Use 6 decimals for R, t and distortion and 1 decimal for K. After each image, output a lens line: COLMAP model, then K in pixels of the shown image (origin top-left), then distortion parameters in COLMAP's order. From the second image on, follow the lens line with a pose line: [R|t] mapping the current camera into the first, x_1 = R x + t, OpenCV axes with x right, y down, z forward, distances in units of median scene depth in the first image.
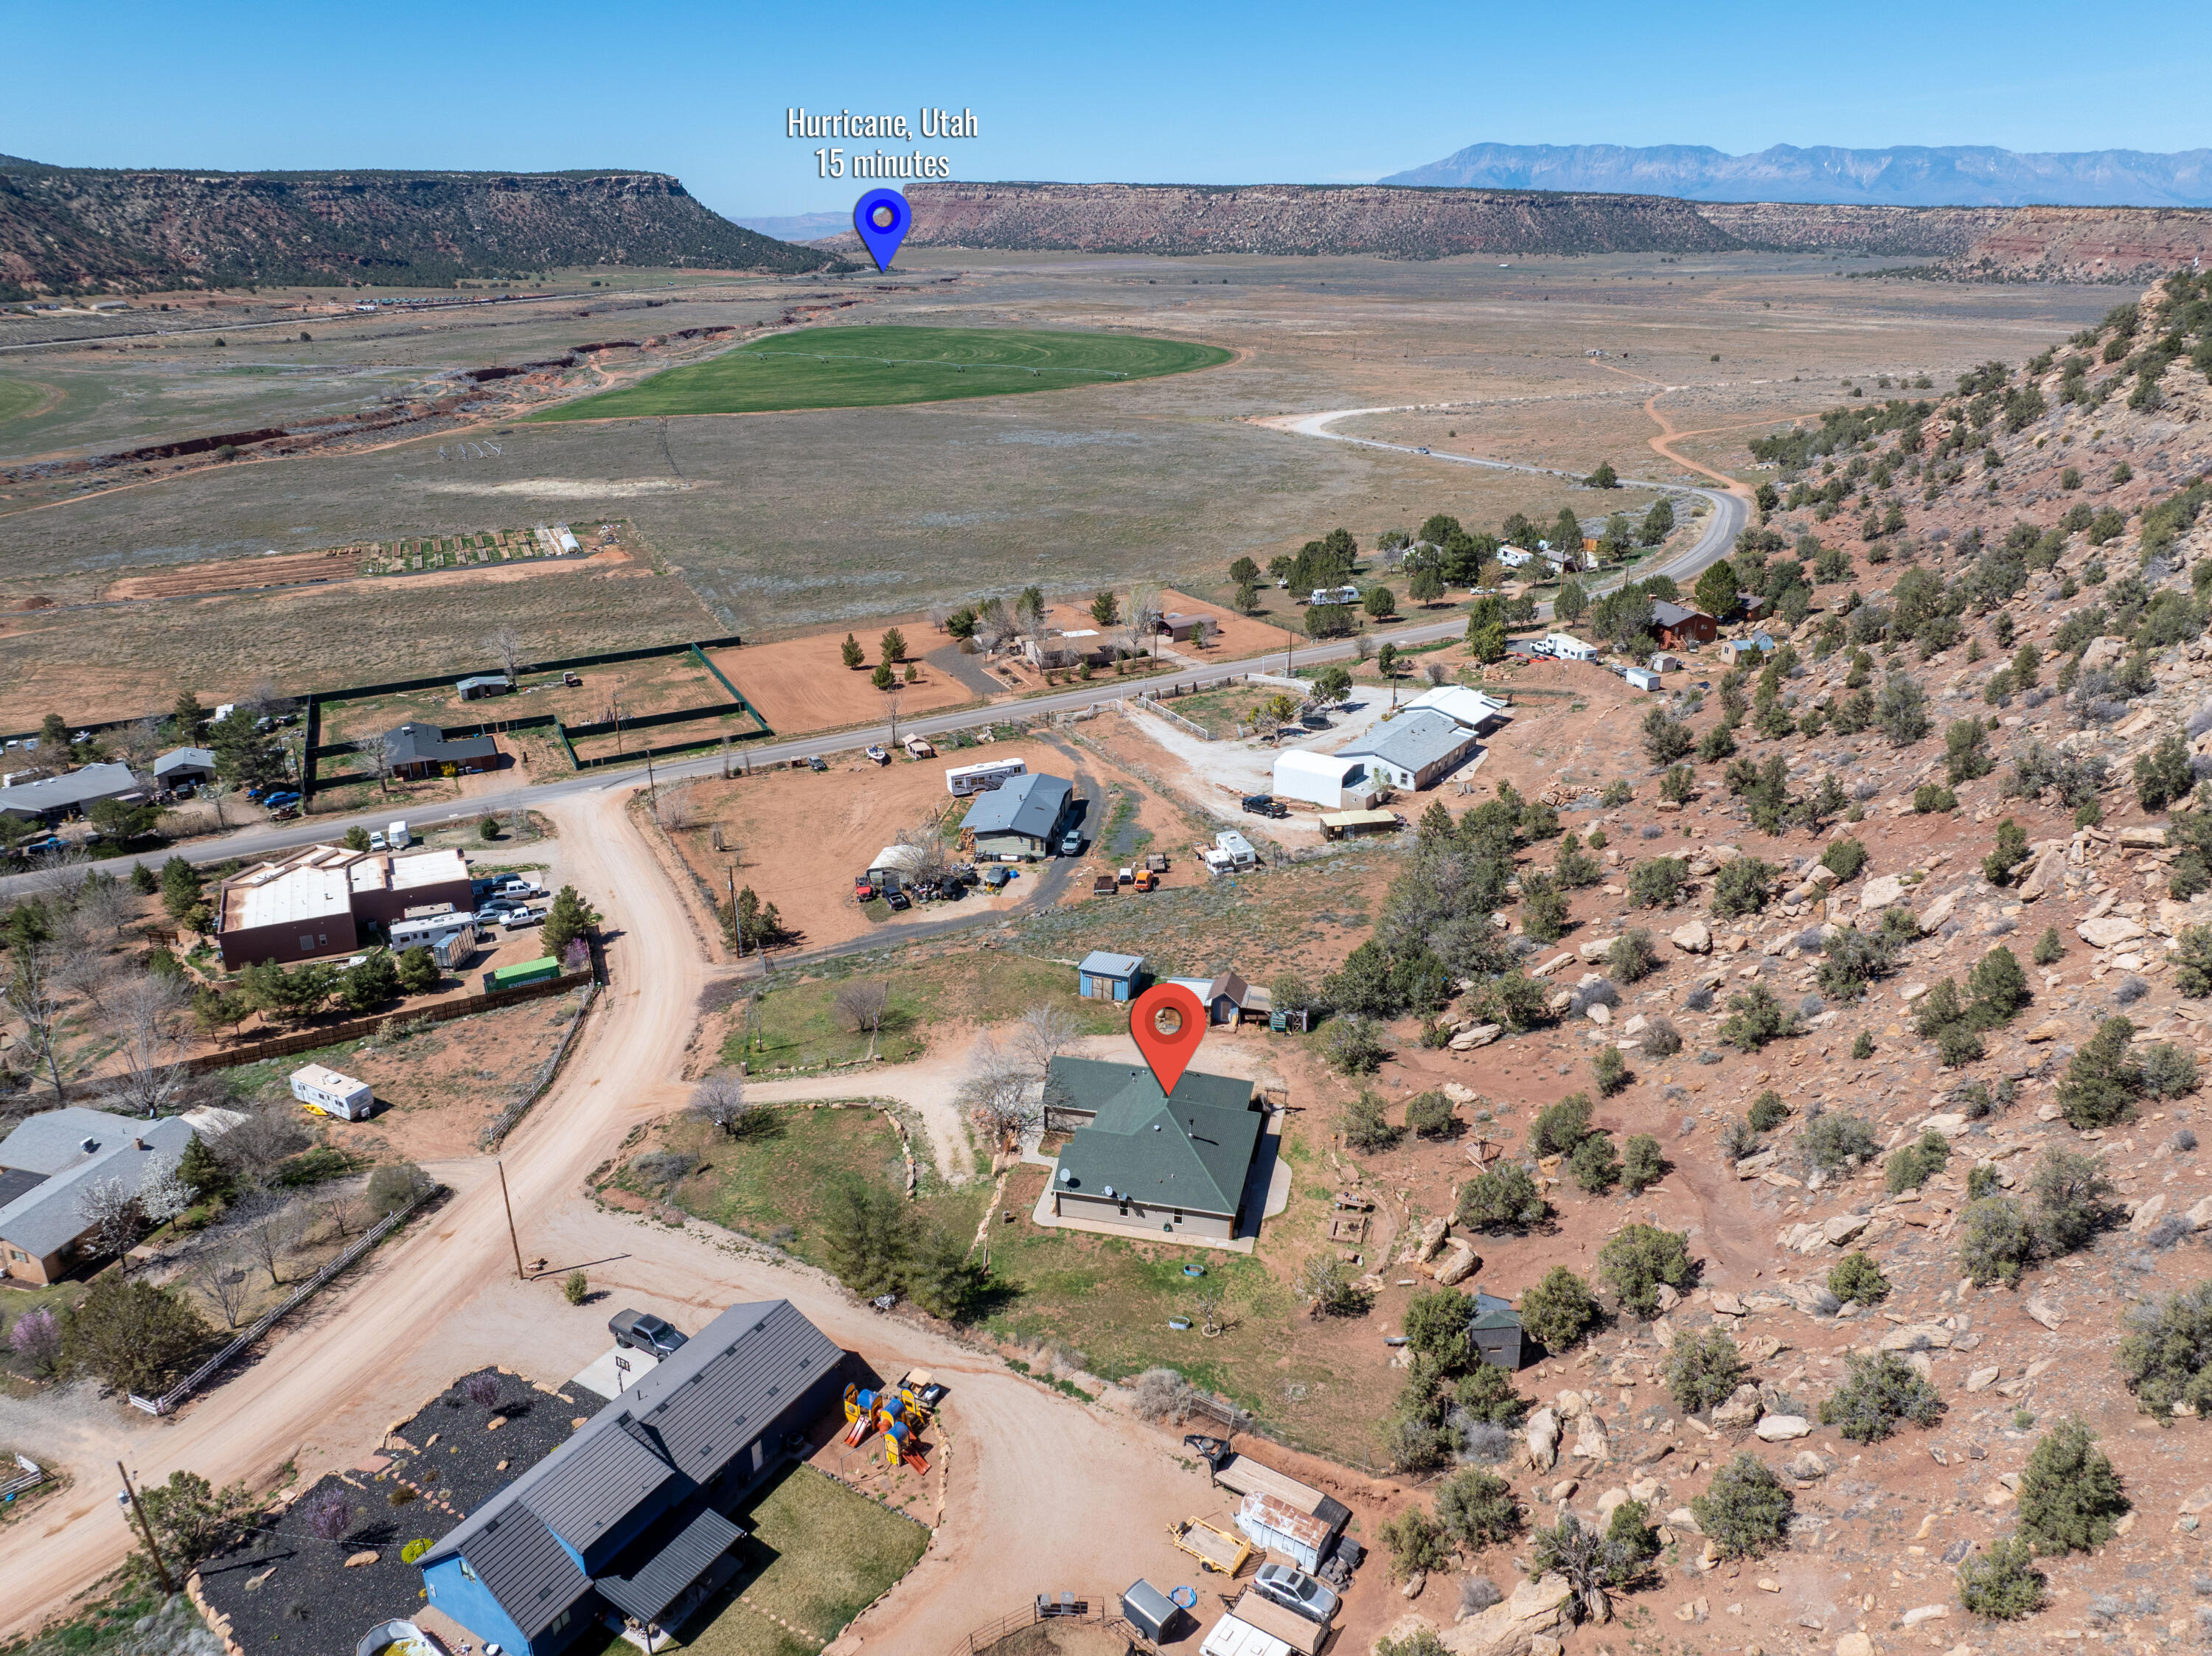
lens RADIAL K [[1554.2, 0, 1108.4], [0, 1554.2, 834.5], [0, 0, 1]] dist [-0.040406, 0.000270]
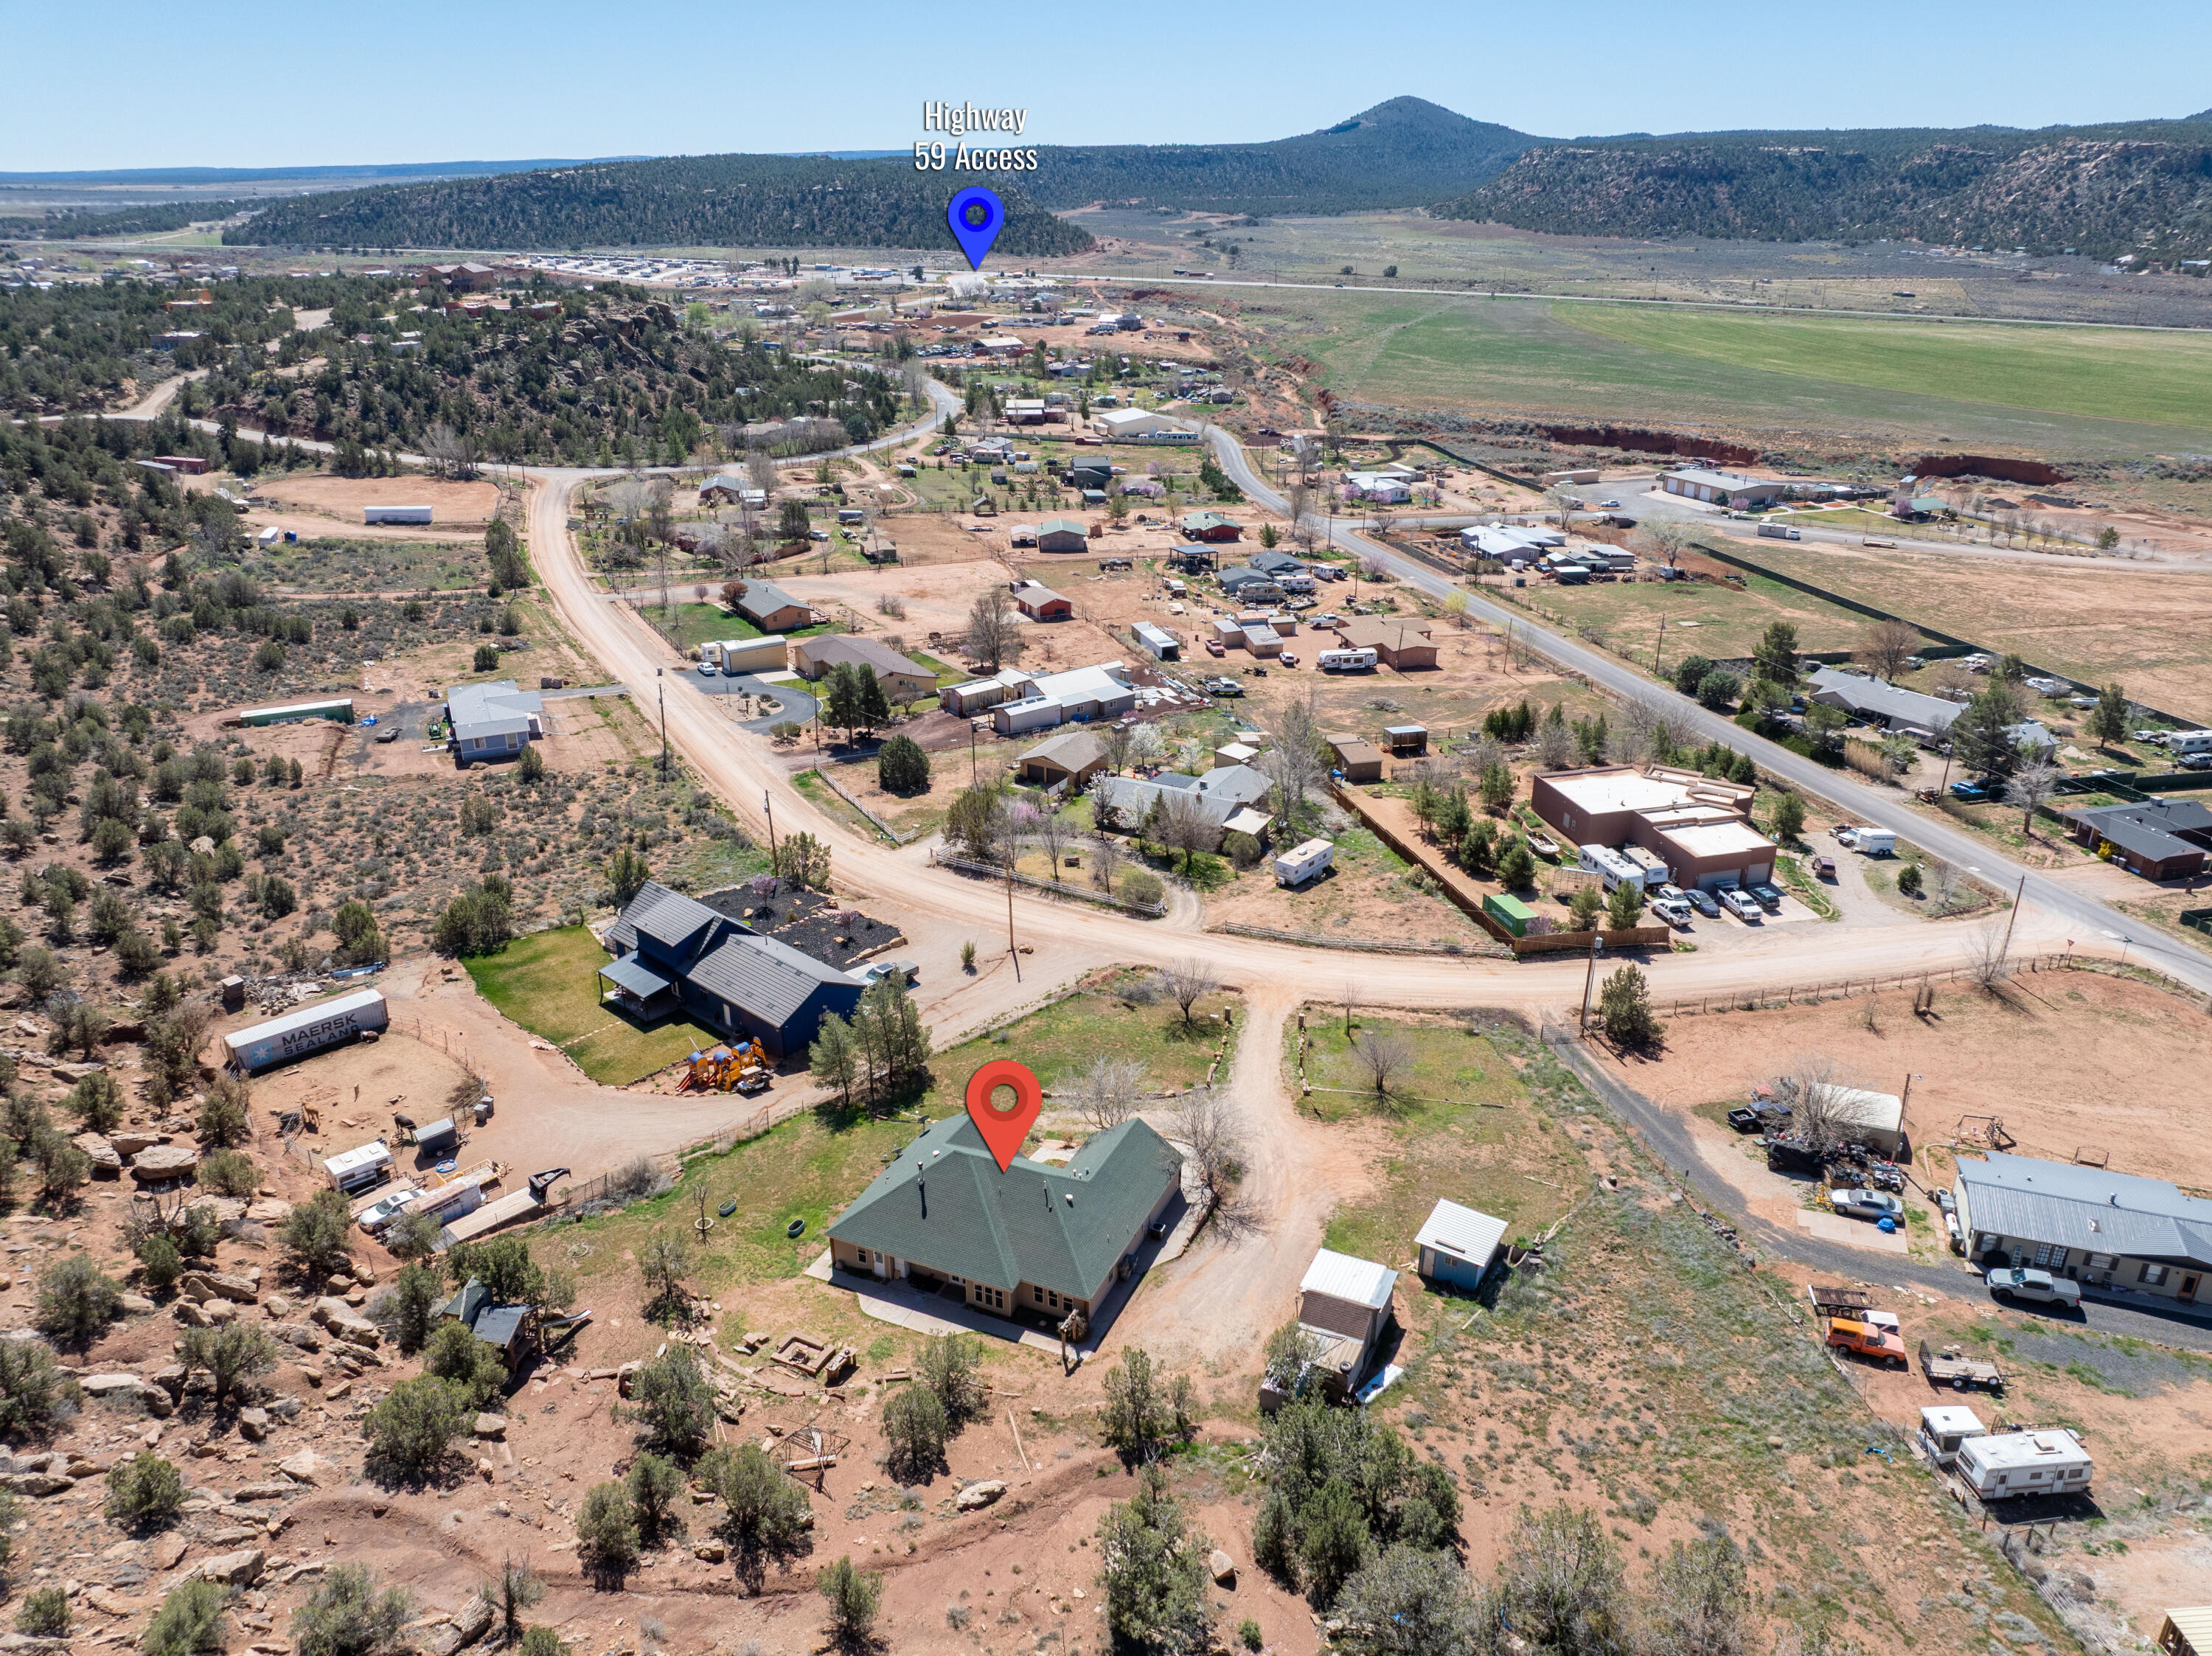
lens RADIAL K [[1554.2, 0, 1108.4], [0, 1554.2, 834.5], [0, 0, 1]] dist [-0.040406, 0.000270]
pose [[-0.190803, 0.385355, -0.902826, 0.722130], [-0.371293, 0.823063, 0.429778, -0.369317], [0.908700, 0.417216, -0.013964, 0.983852]]
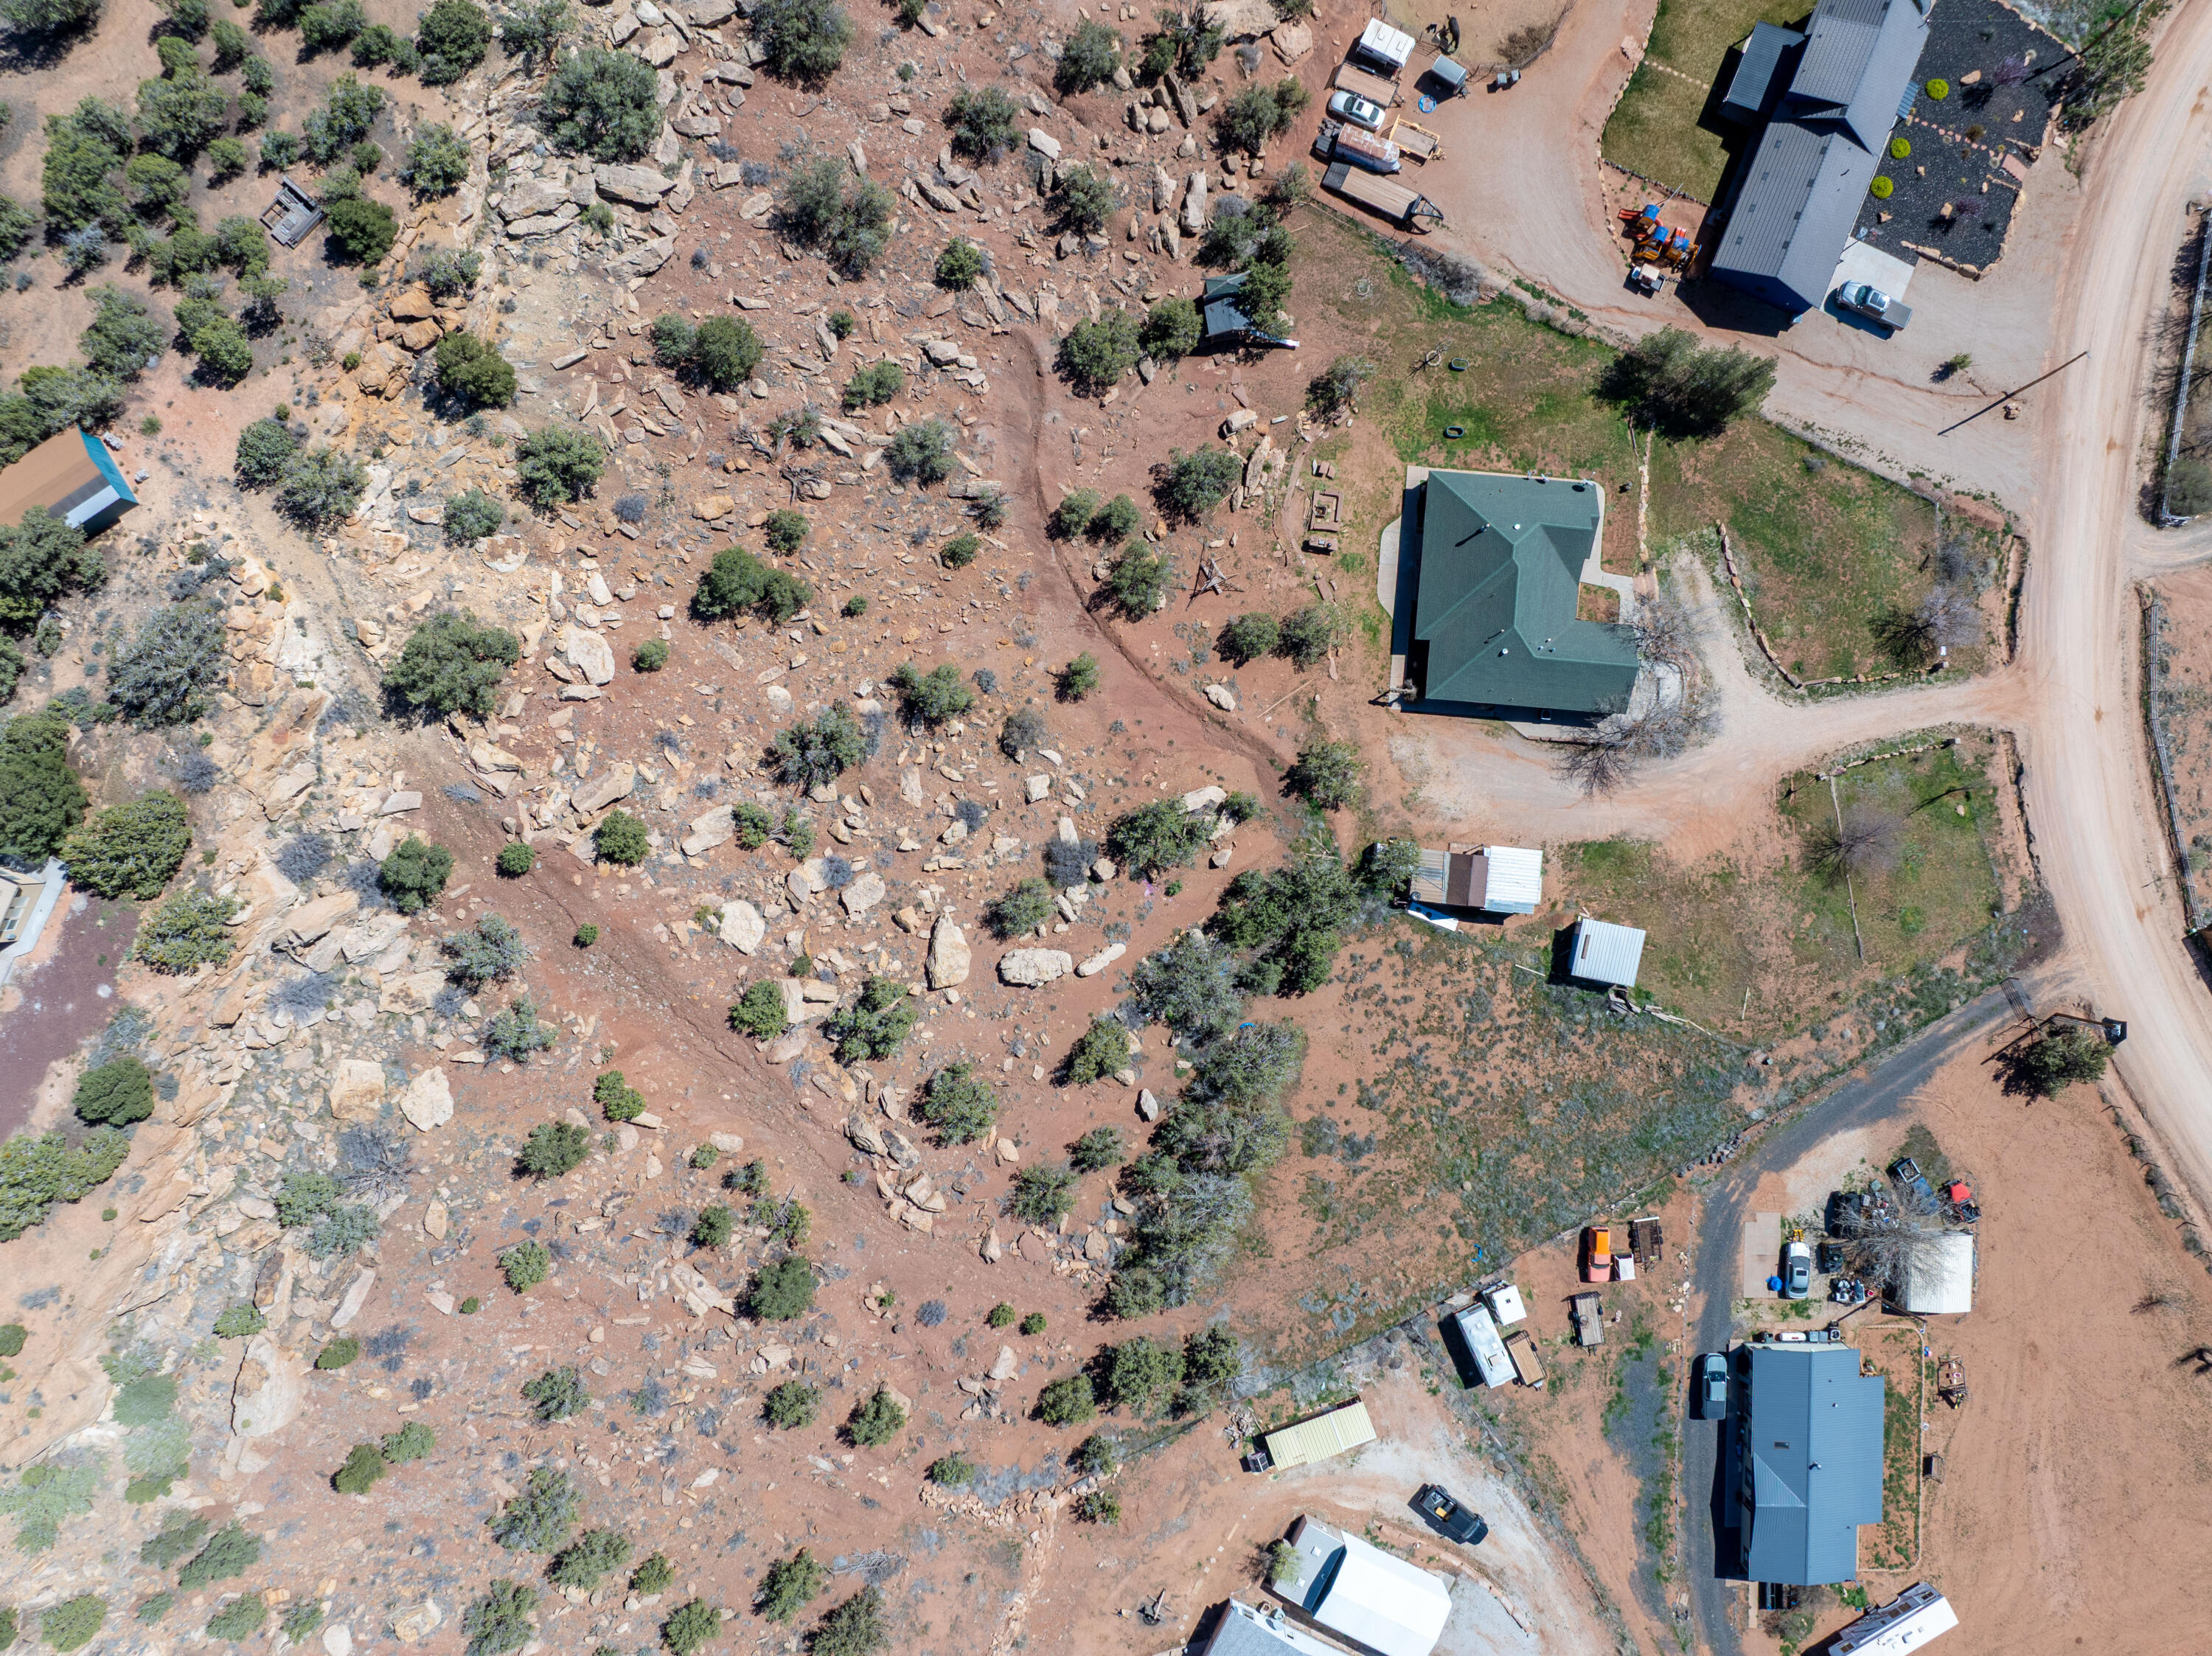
lens RADIAL K [[1554.2, 0, 1108.4], [0, 1554.2, 834.5], [0, 0, 1]] dist [-0.040406, 0.000270]
pose [[-0.989504, 0.143020, 0.020678, 0.303657], [-0.033887, -0.368760, 0.928907, -0.830024], [0.140477, 0.918456, 0.369736, 0.730141]]
